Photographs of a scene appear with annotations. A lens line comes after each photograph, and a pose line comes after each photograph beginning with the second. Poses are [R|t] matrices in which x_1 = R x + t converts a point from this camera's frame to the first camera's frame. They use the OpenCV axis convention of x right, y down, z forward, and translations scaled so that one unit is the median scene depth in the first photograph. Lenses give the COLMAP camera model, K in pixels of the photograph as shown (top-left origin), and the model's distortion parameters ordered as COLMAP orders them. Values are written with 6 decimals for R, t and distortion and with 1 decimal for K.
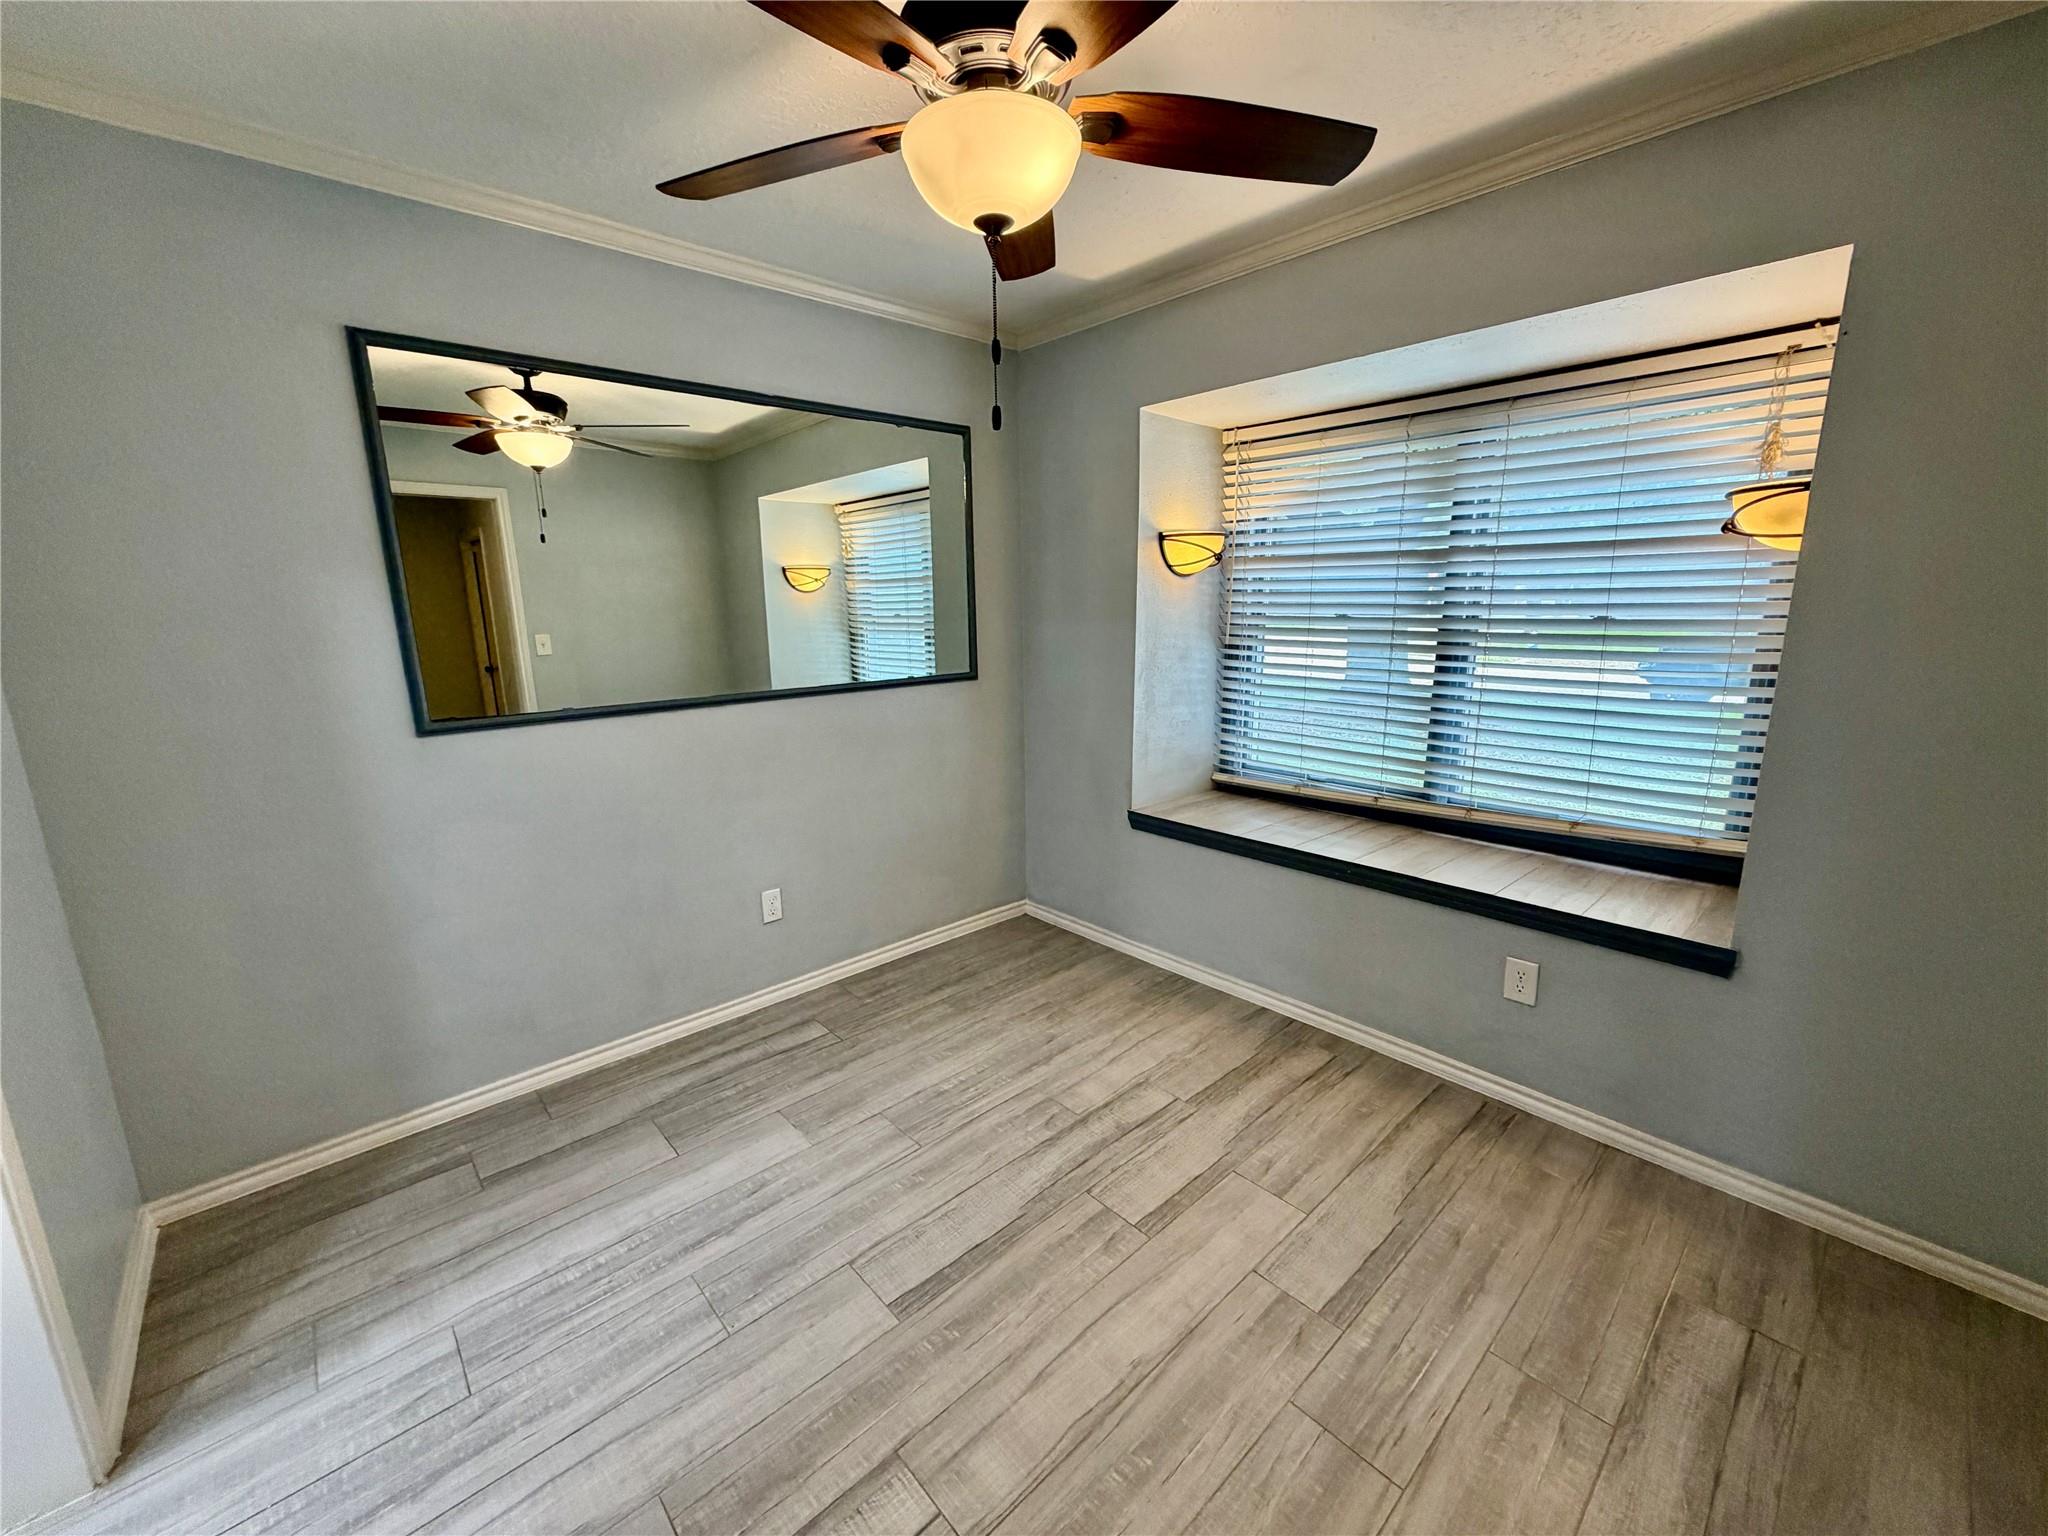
lens RADIAL K [[813.5, 0, 1024.0], [0, 813.5, 768.0], [0, 0, 1]] dist [0.002094, -0.001003]
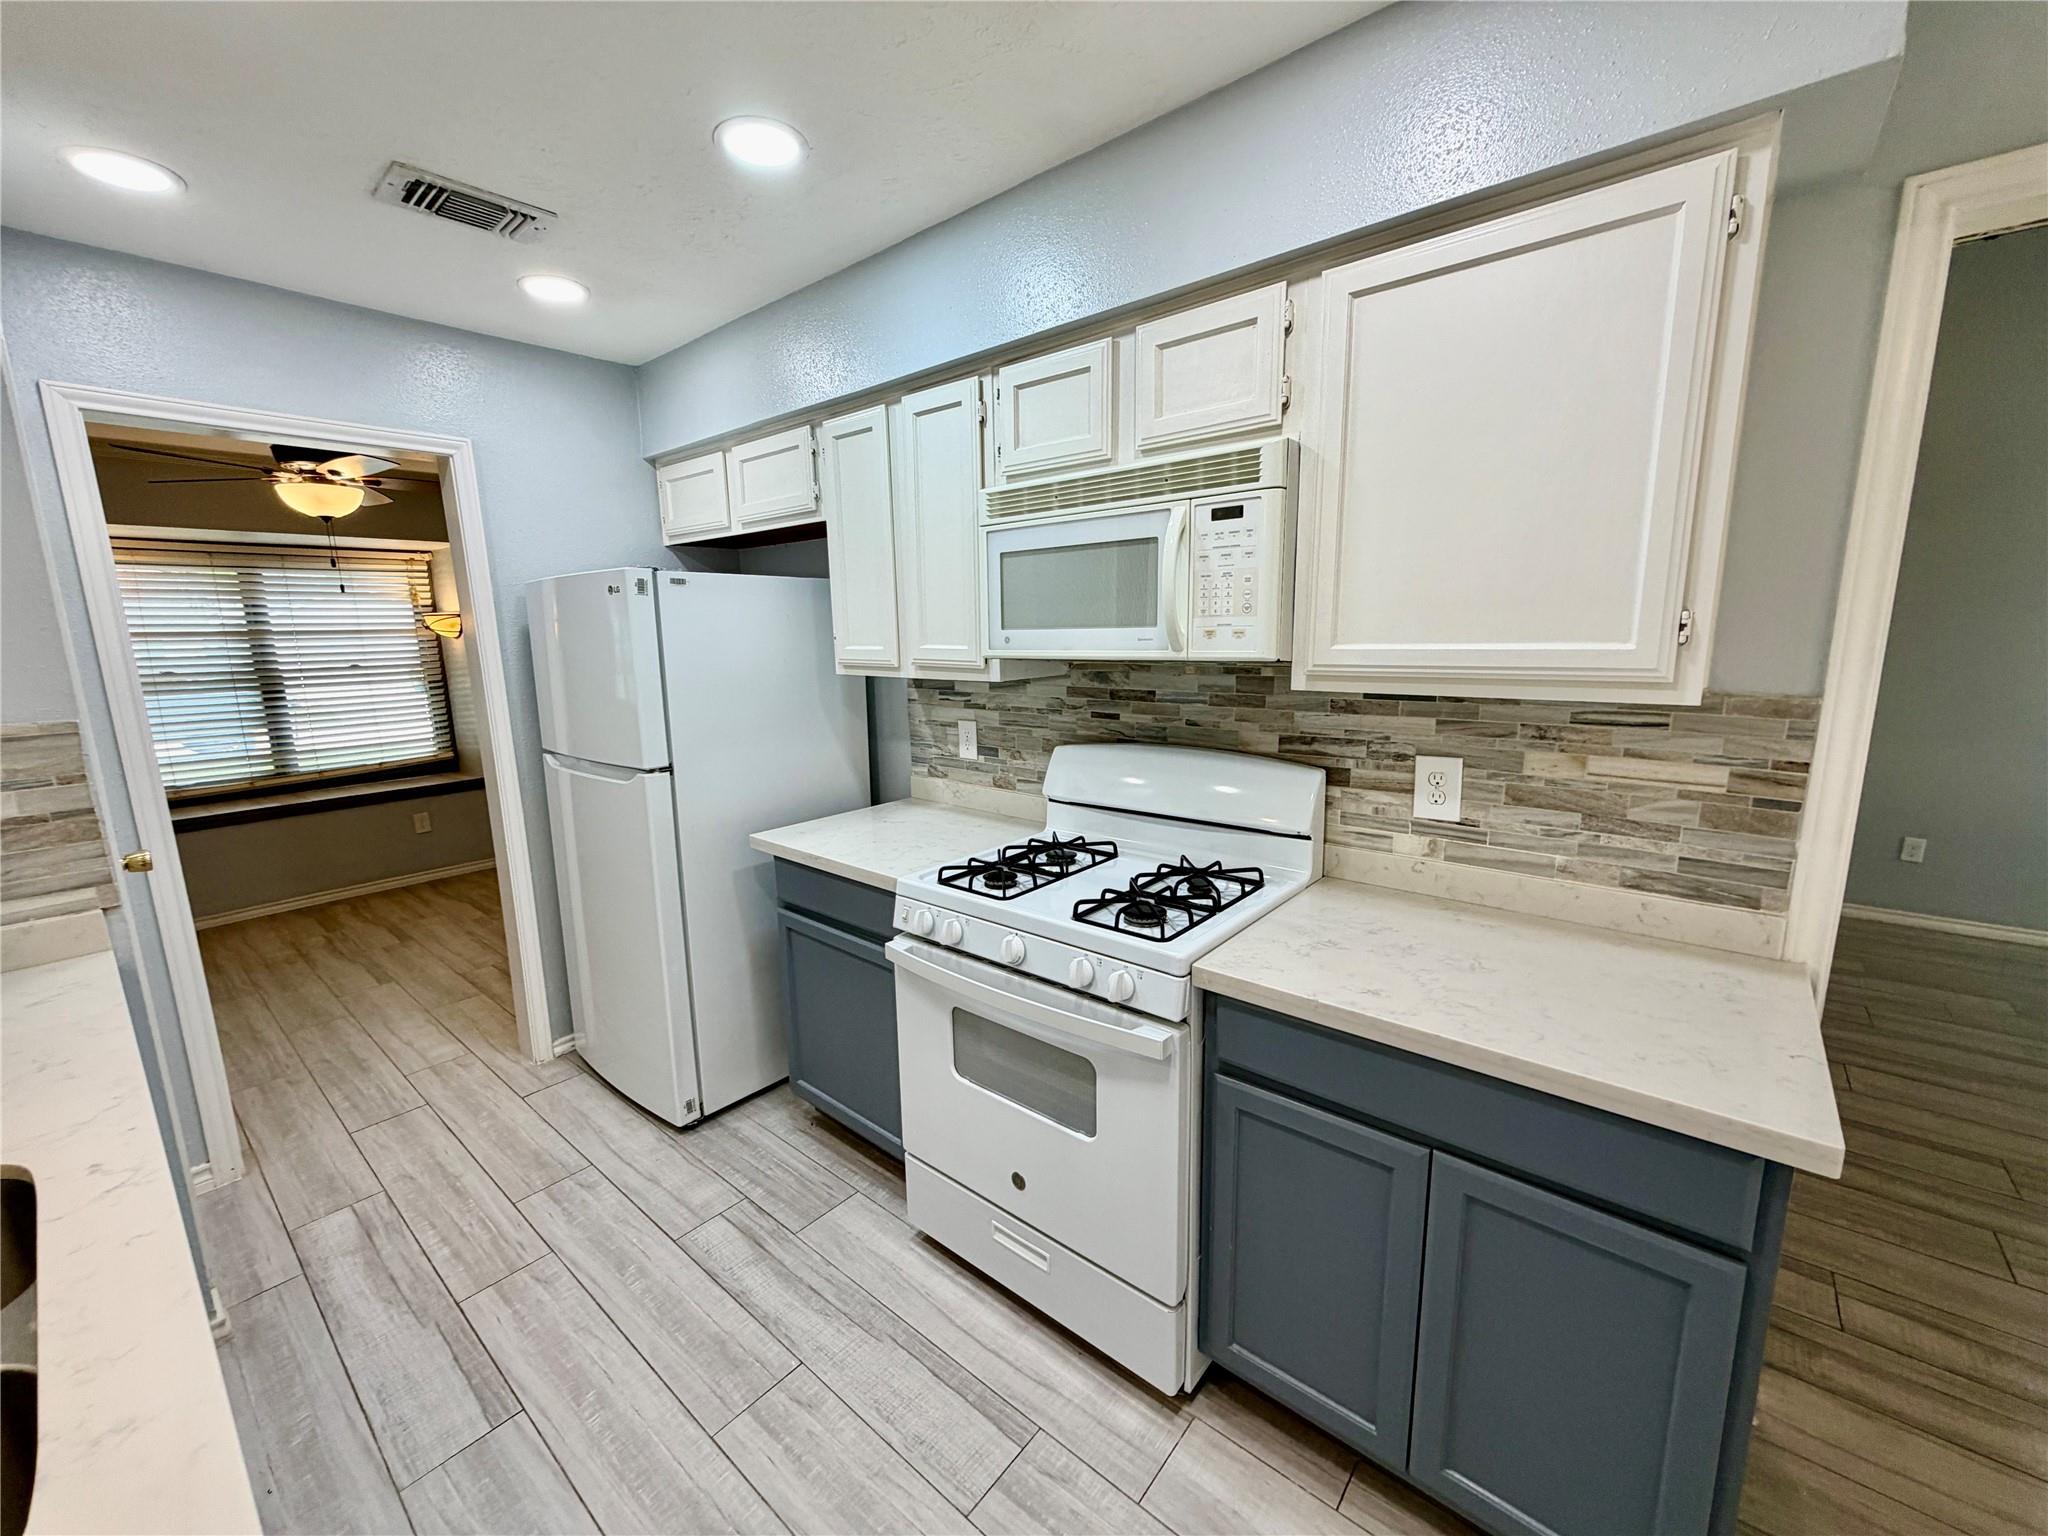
lens RADIAL K [[813.5, 0, 1024.0], [0, 813.5, 768.0], [0, 0, 1]] dist [0.002094, -0.001003]
pose [[-0.132514, -0.160956, 0.978025, -1.327589], [0.226273, 0.955759, 0.187950, 0.051170], [-0.965008, 0.246206, -0.090231, -0.327739]]
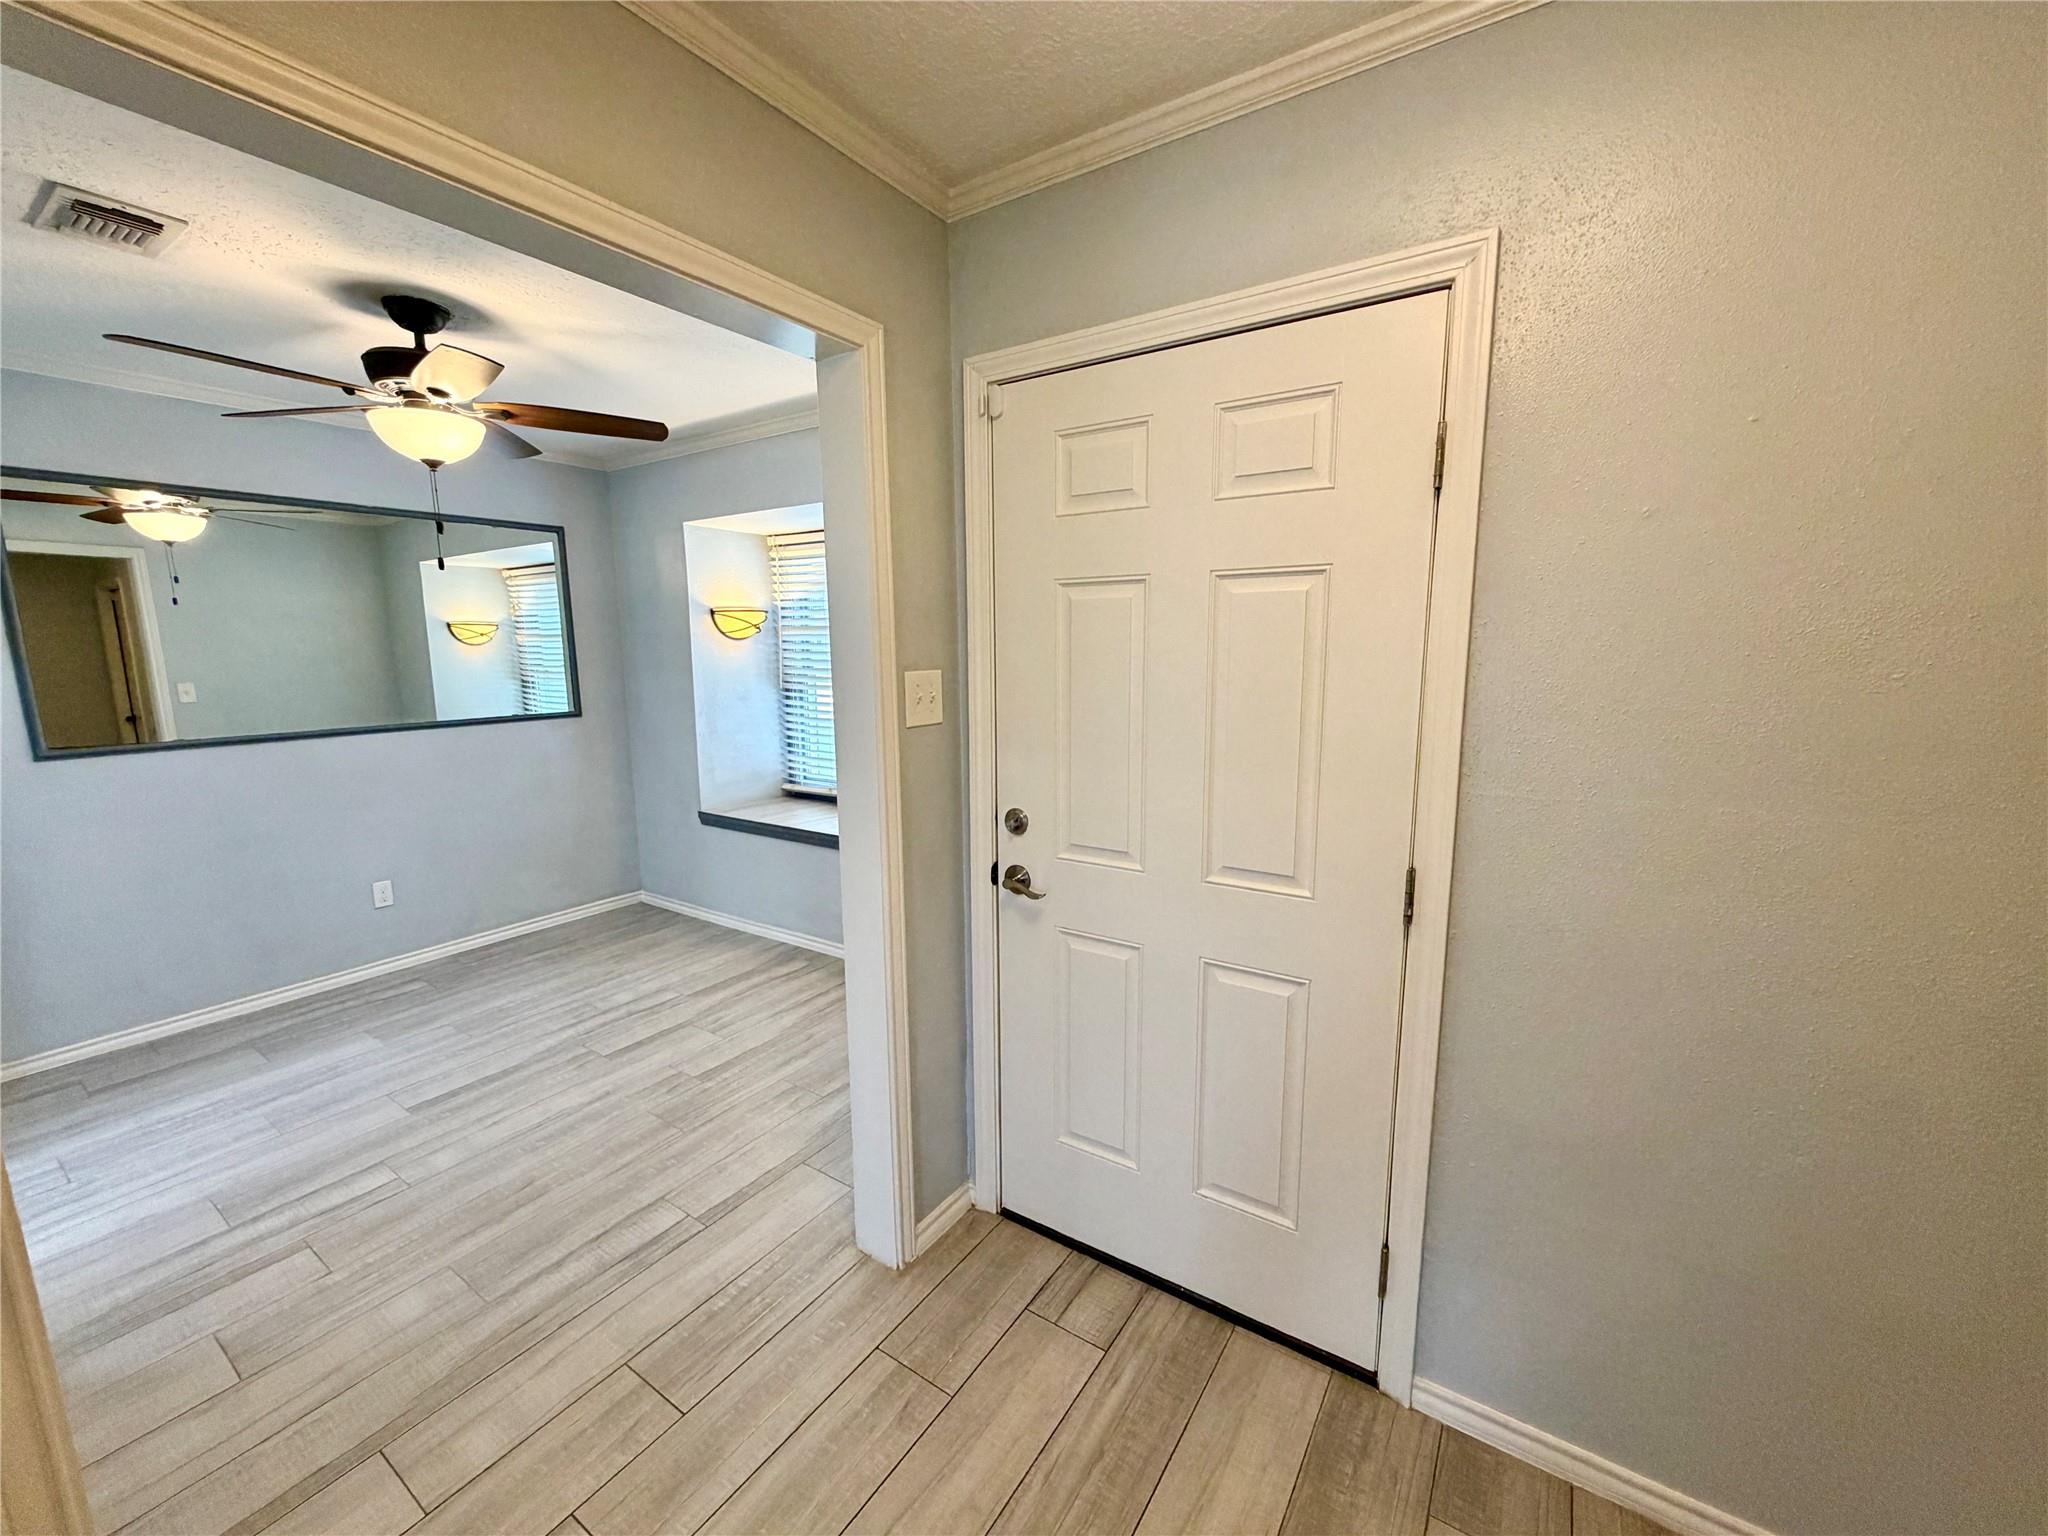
lens RADIAL K [[813.5, 0, 1024.0], [0, 813.5, 768.0], [0, 0, 1]] dist [0.002094, -0.001003]
pose [[0.970630, -0.029680, 0.238739, 0.349108], [0.042612, 0.997880, -0.049191, 0.073739], [-0.236773, 0.057920, 0.969837, -0.463641]]
